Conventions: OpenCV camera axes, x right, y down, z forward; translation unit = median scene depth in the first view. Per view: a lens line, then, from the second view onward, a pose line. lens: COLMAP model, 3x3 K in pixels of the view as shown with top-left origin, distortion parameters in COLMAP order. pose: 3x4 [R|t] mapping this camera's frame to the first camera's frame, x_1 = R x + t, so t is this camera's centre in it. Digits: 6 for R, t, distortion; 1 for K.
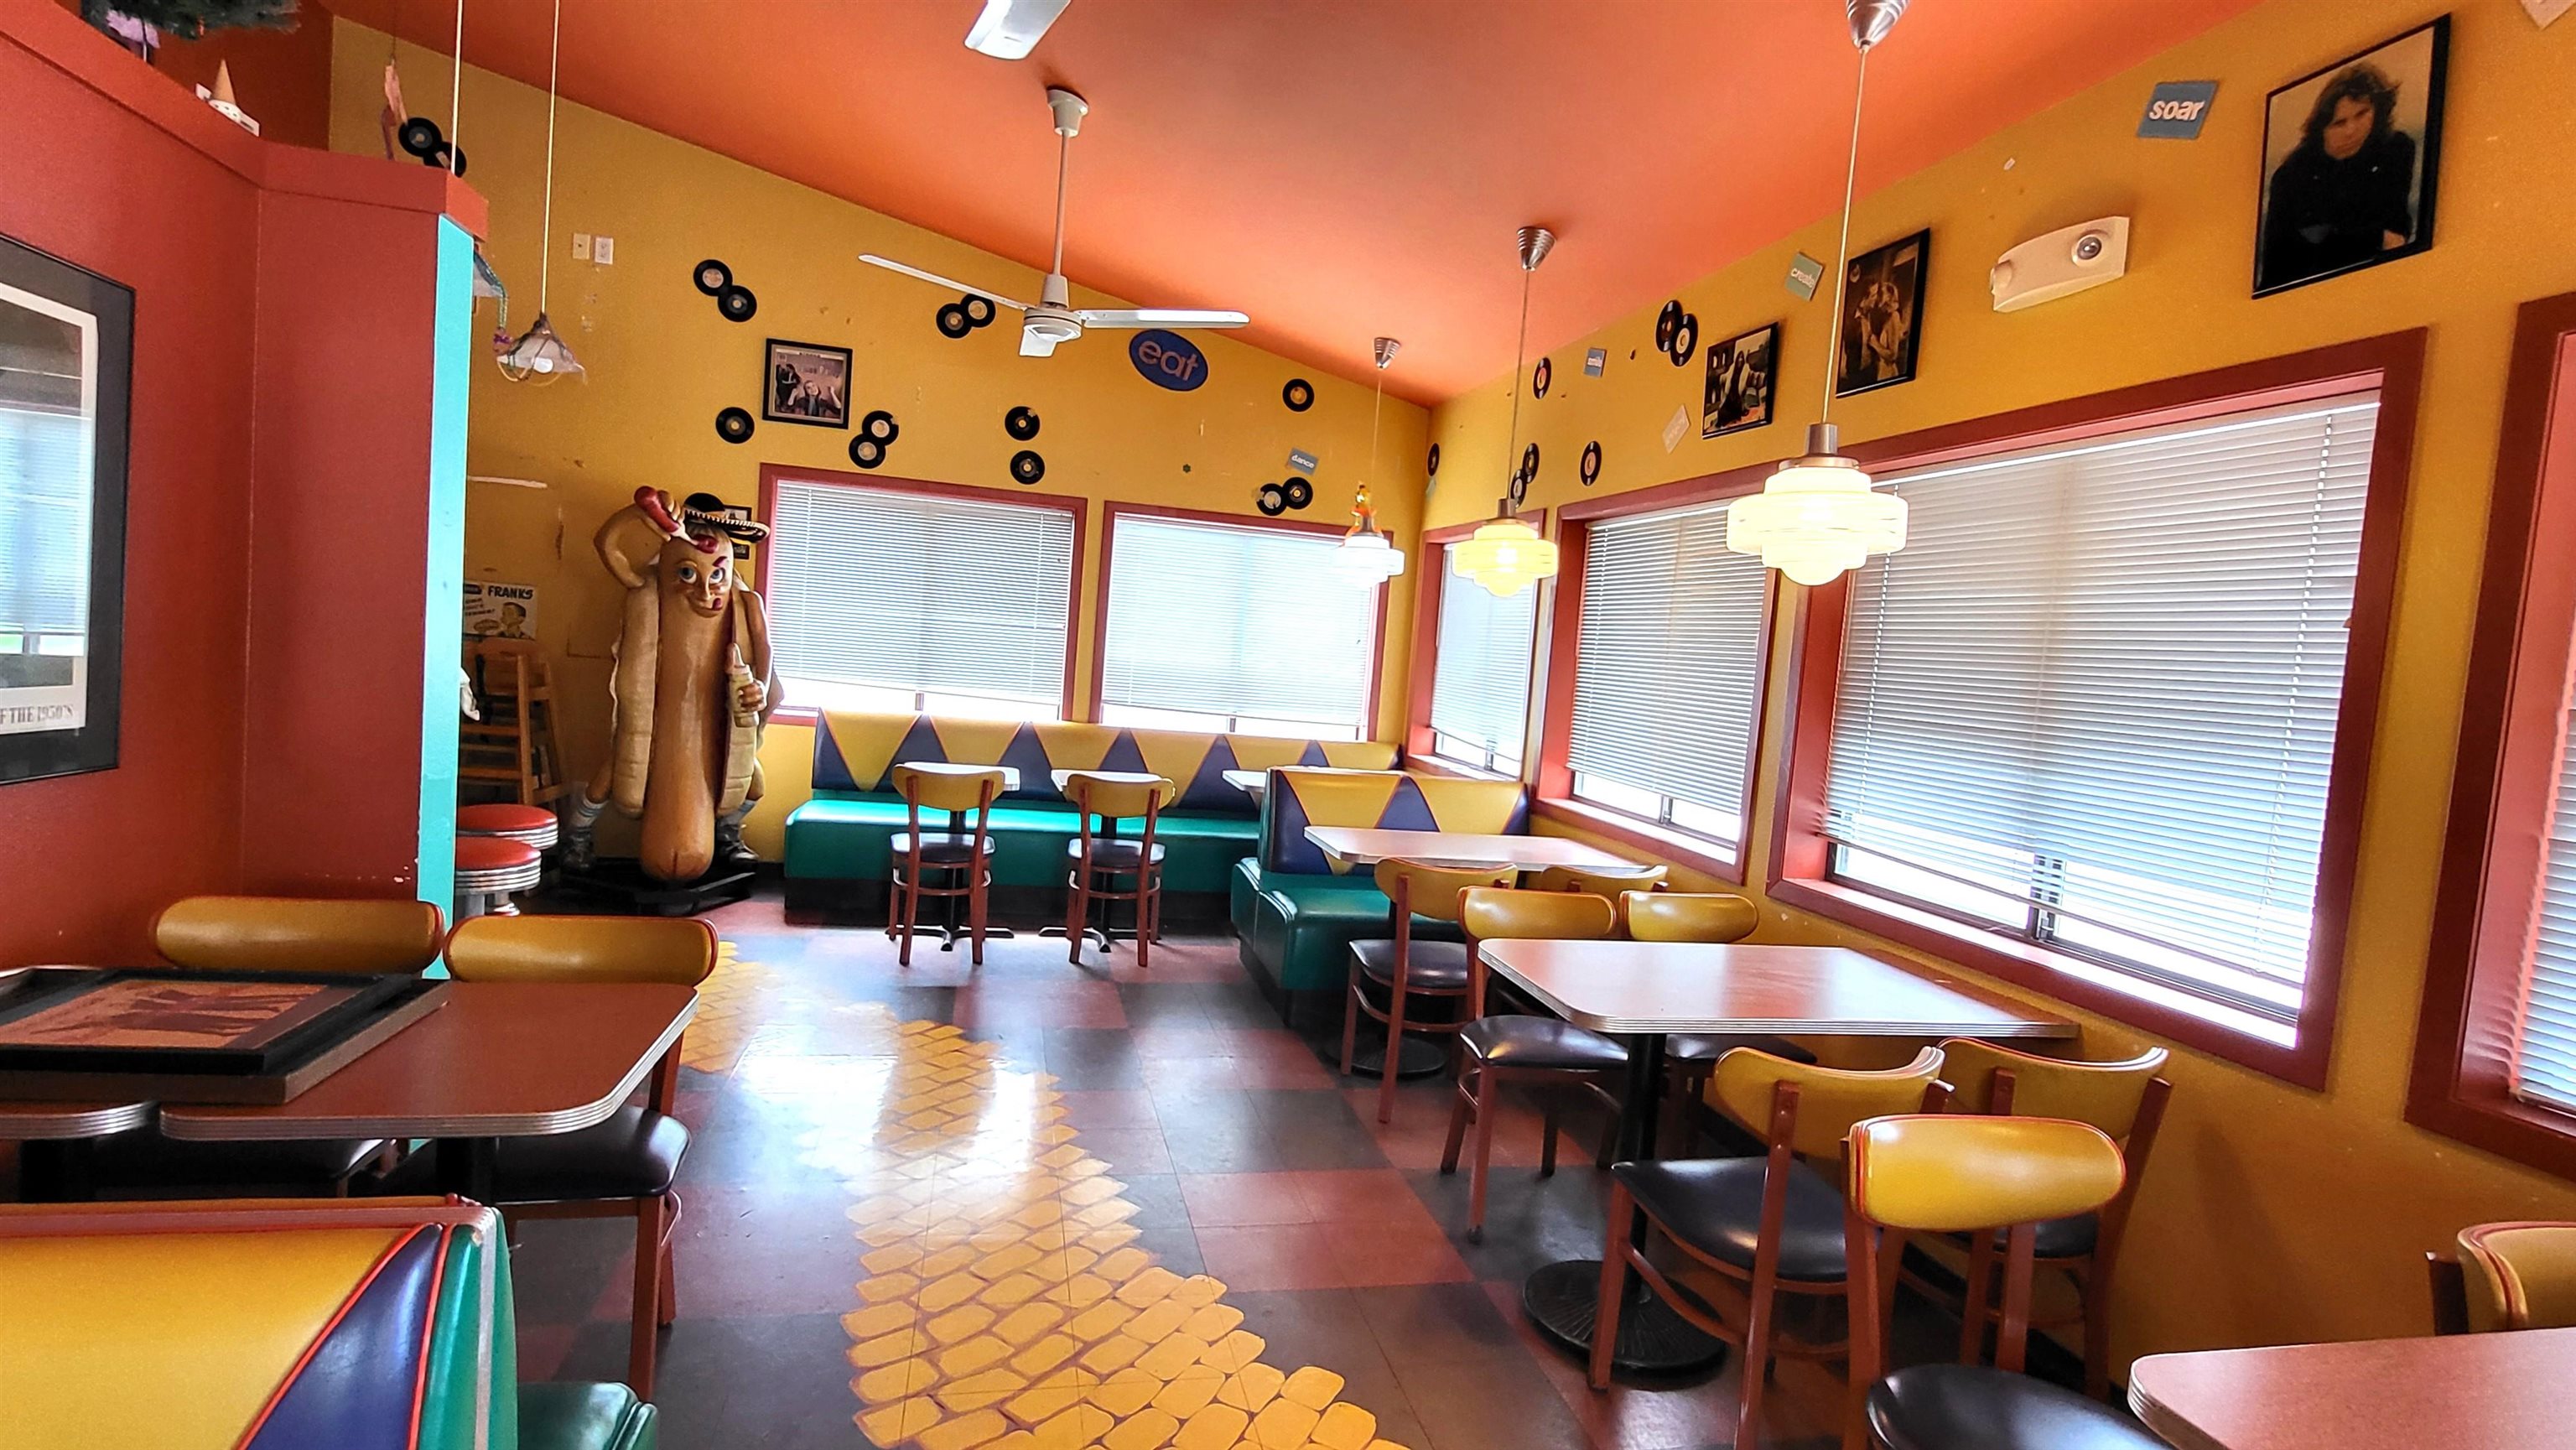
lens RADIAL K [[1241.9, 0, 1315.2], [0, 1241.9, 715.7], [0, 0, 1]] dist [-0.000793, -0.002135]
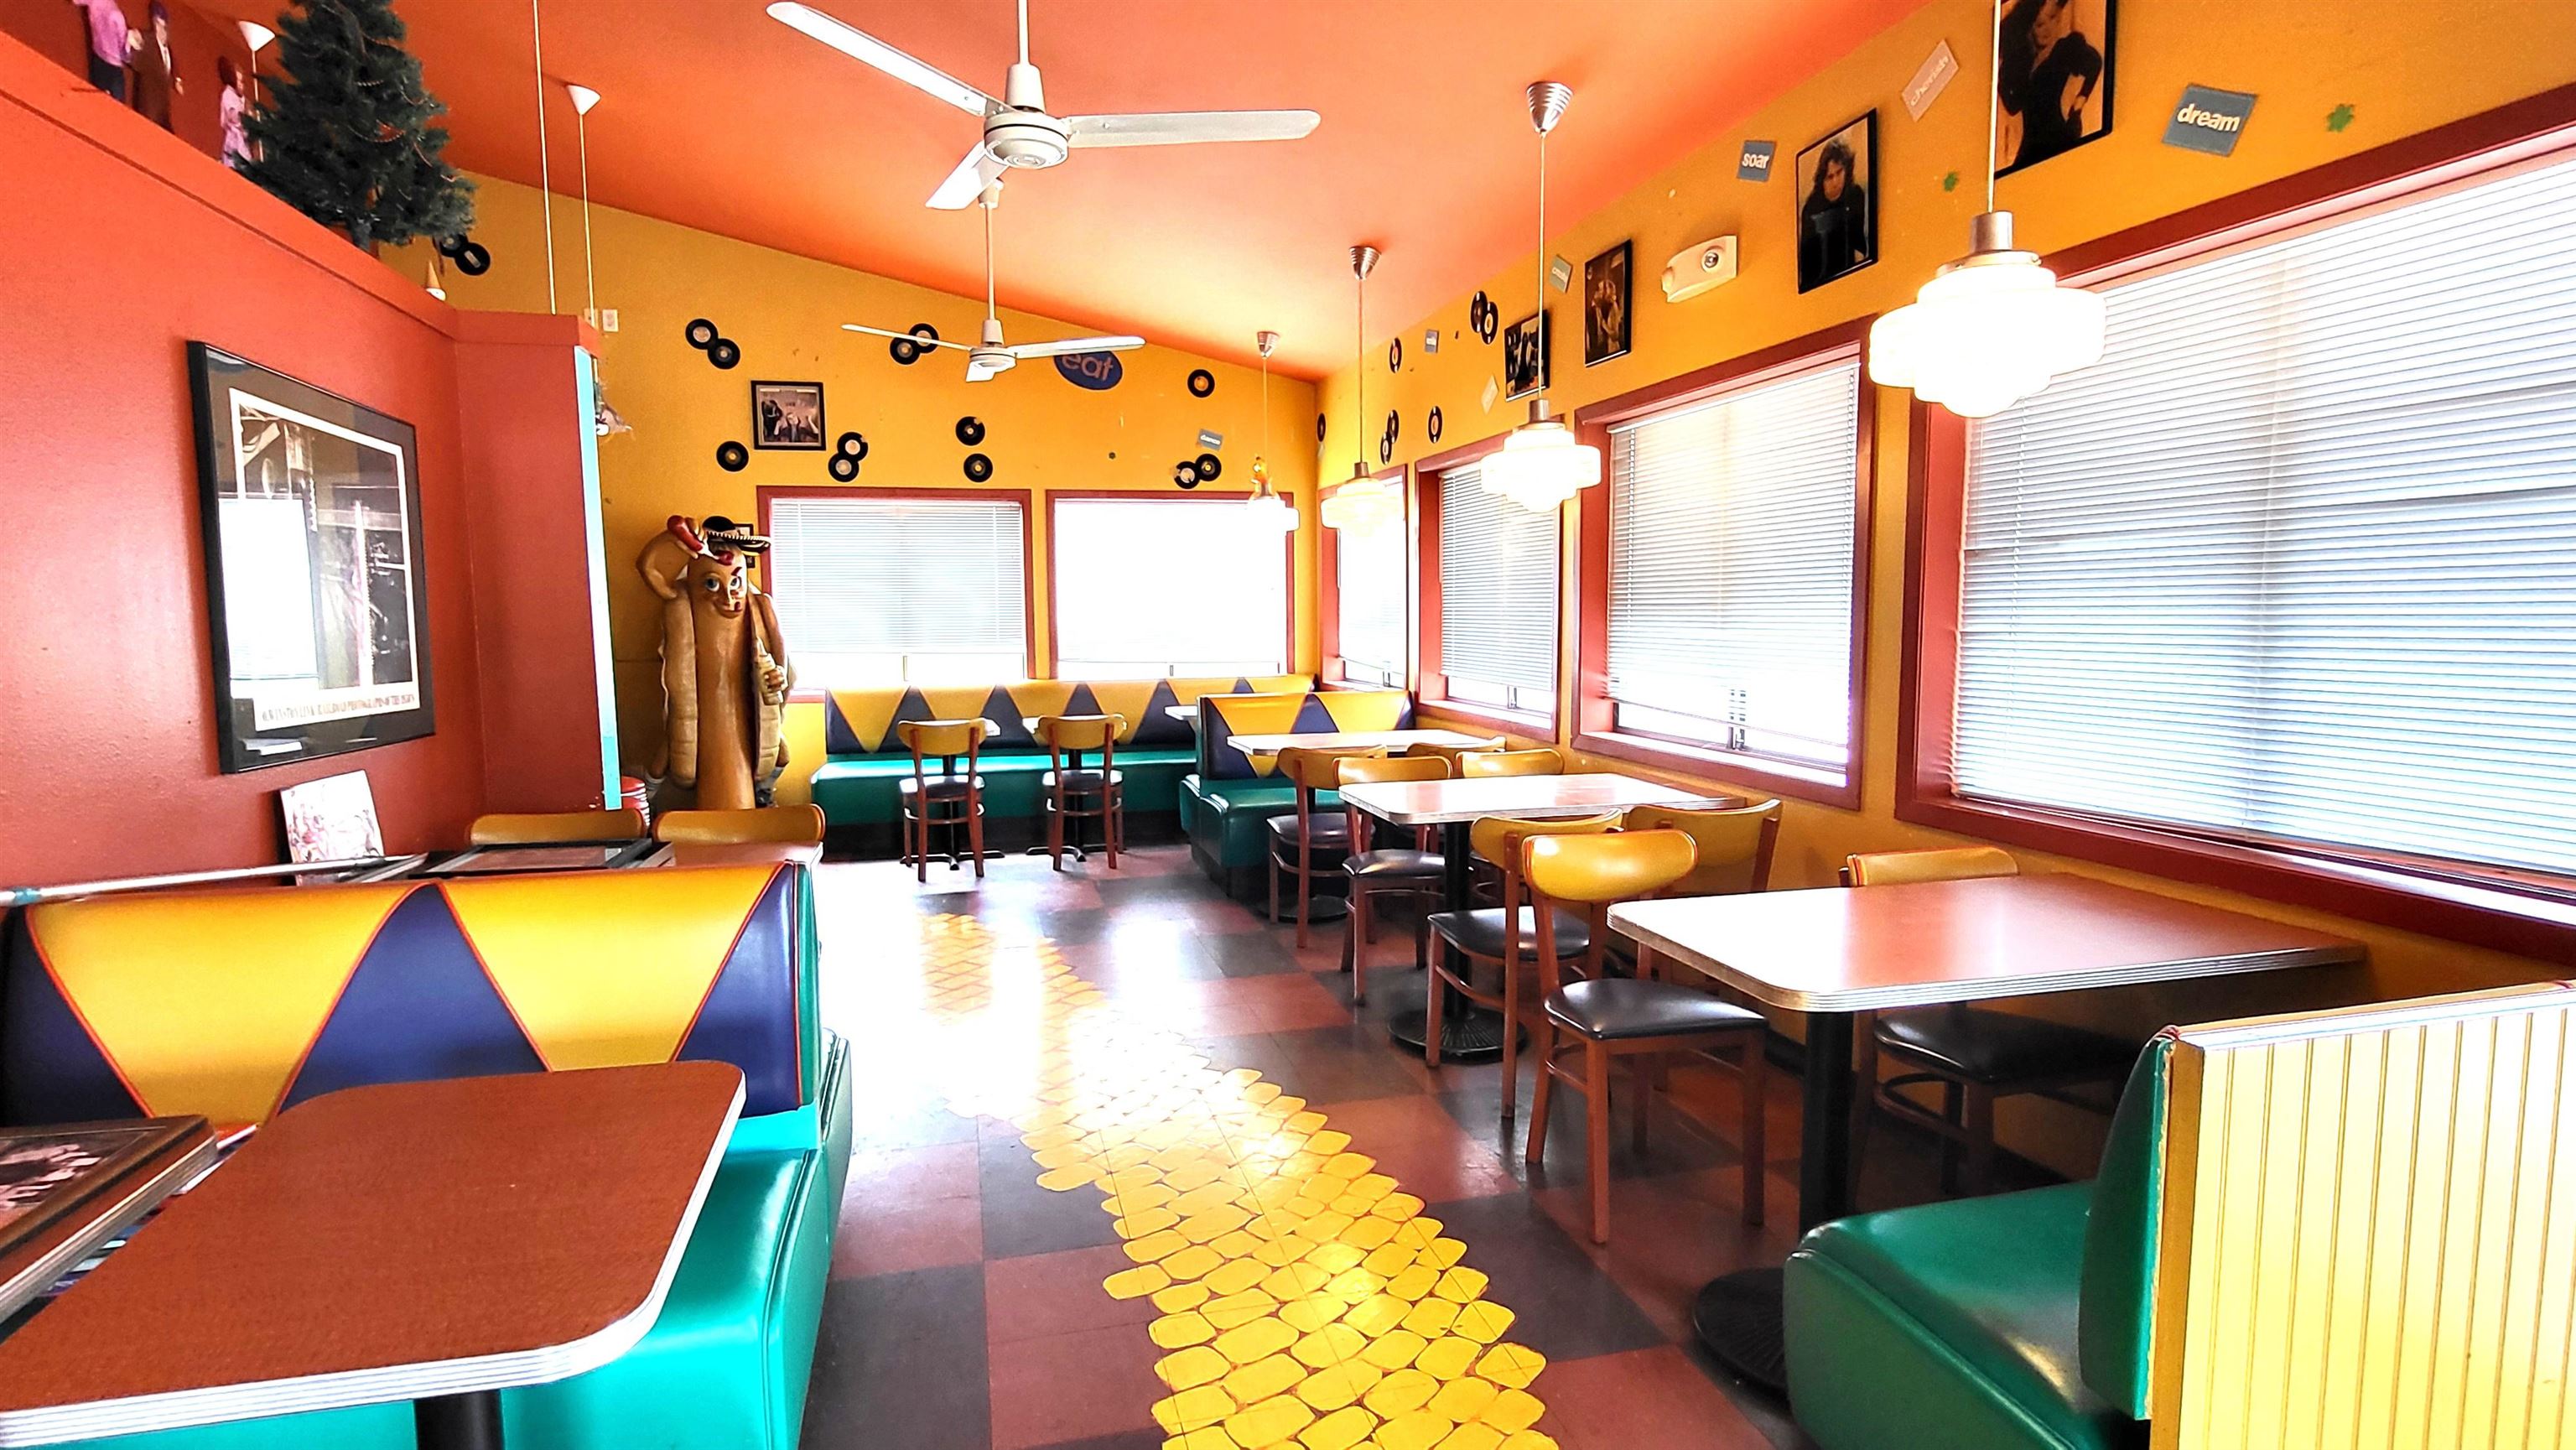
lens RADIAL K [[1241.9, 0, 1239.6], [0, 1241.9, 725.8], [0, 0, 1]] dist [-0.000793, -0.002135]
pose [[0.995534, -0.089303, -0.030618, 0.037229], [0.090447, 0.995165, 0.038276, 0.026402], [0.027051, -0.040875, 0.998798, -0.224546]]
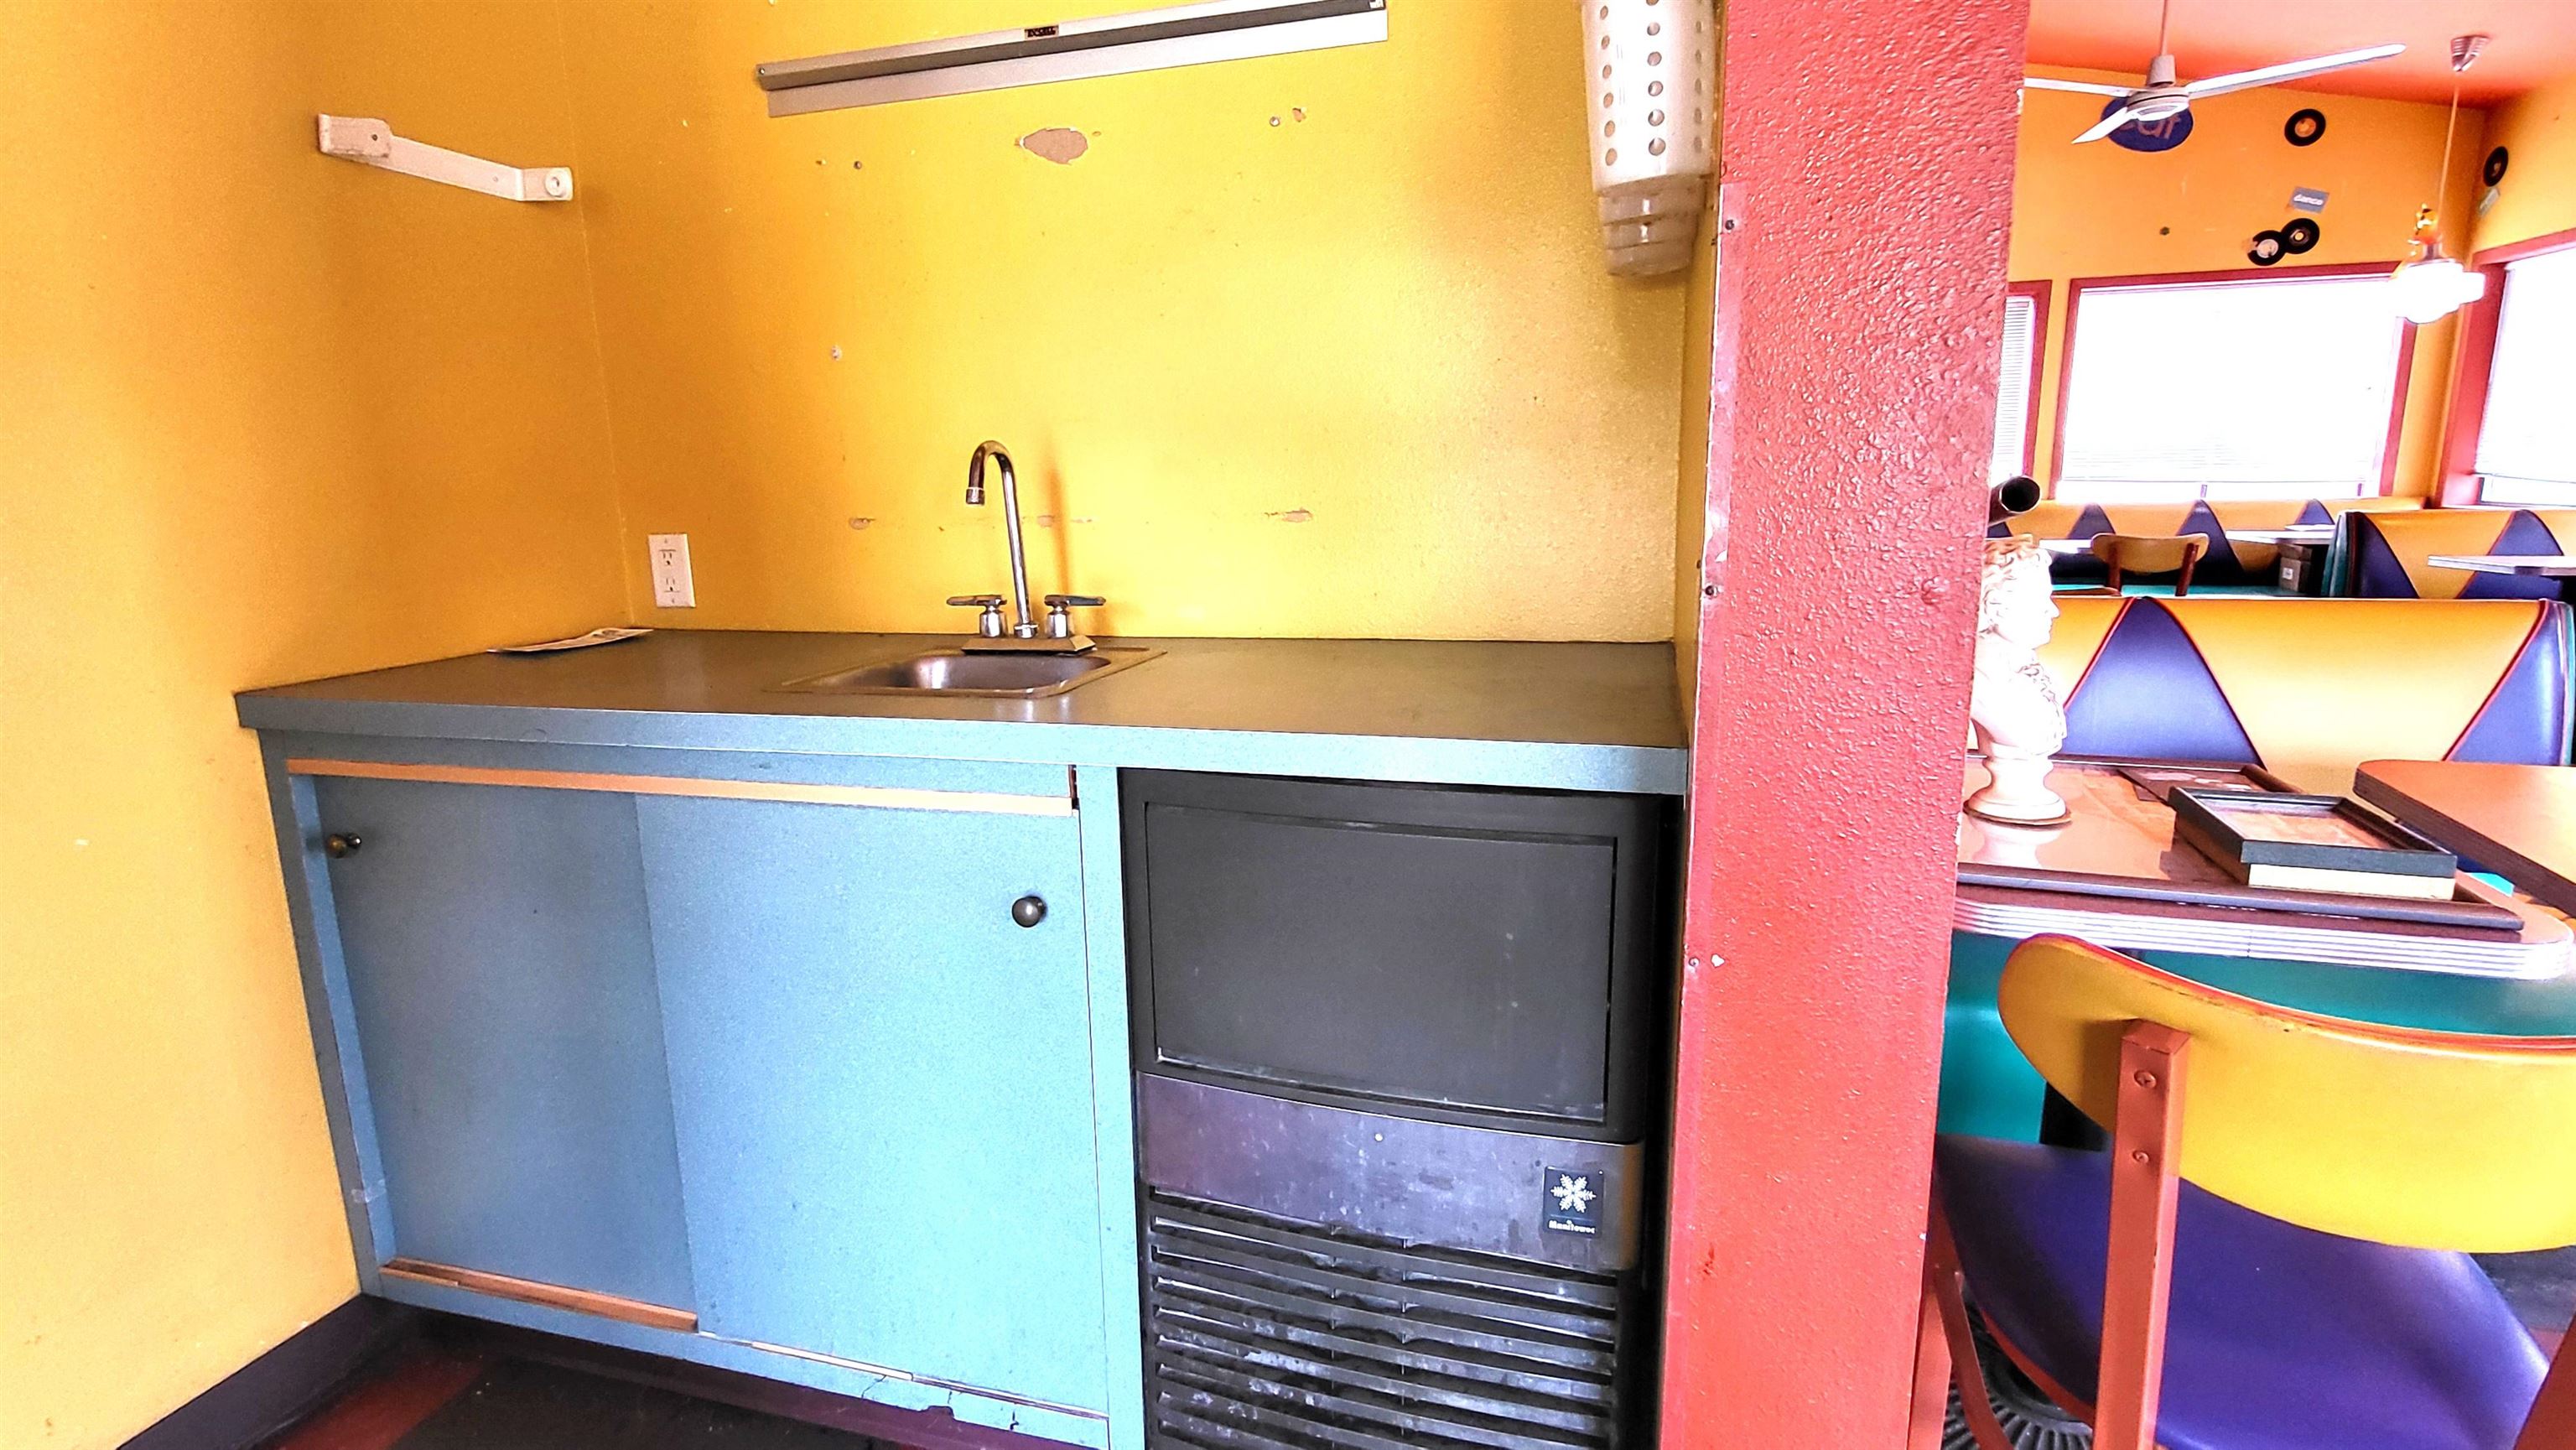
lens RADIAL K [[1241.9, 0, 1291.7], [0, 1241.9, 735.4], [0, 0, 1]] dist [-0.000793, -0.002135]
pose [[0.861688, 0.005421, -0.507410, -0.248076], [0.064861, 0.990564, 0.120729, 0.043426], [0.503276, -0.136942, 0.853206, -0.312300]]
